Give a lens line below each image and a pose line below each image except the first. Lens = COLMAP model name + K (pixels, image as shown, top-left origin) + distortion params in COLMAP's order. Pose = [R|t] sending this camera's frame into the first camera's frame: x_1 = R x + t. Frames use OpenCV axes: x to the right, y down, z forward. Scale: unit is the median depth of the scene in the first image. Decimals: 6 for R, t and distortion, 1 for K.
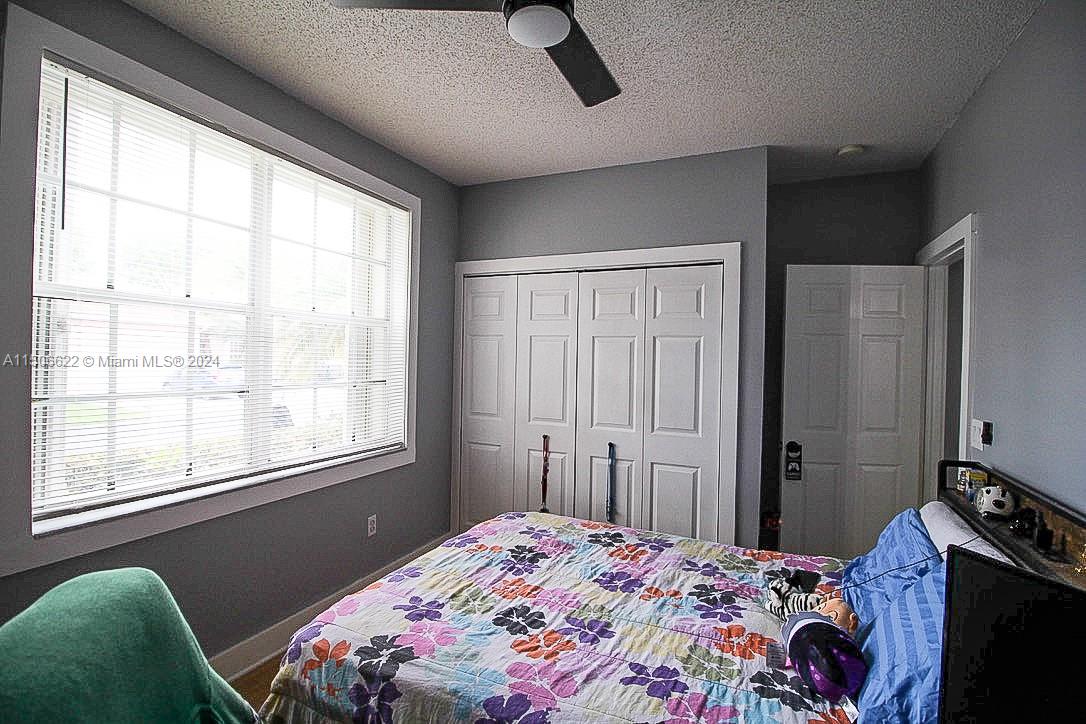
lens RADIAL K [[500.0, 0, 545.8], [0, 500.0, 362.7], [0, 0, 1]] dist [-0.003602, -0.006665]
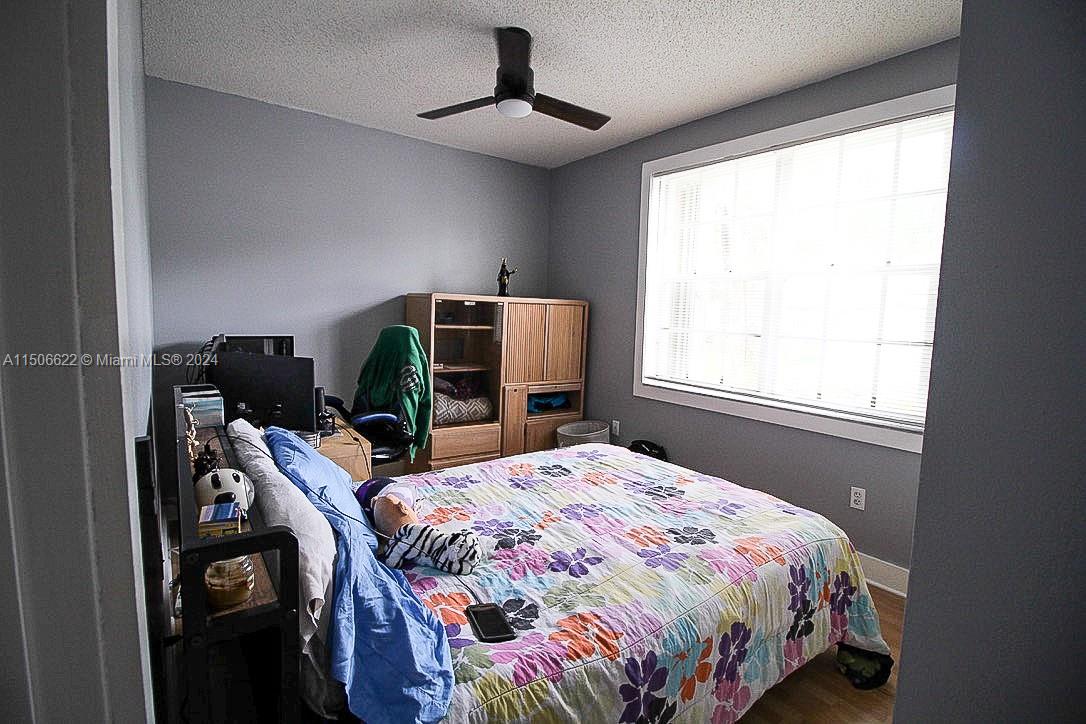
lens RADIAL K [[500.0, 0, 544.8], [0, 500.0, 362.3], [0, 0, 1]] dist [-0.003602, -0.006665]
pose [[-0.472367, 0.059722, -0.879376, 1.081498], [-0.047300, 0.994546, 0.092952, 0.039162], [0.880132, 0.085502, -0.466966, 1.397337]]
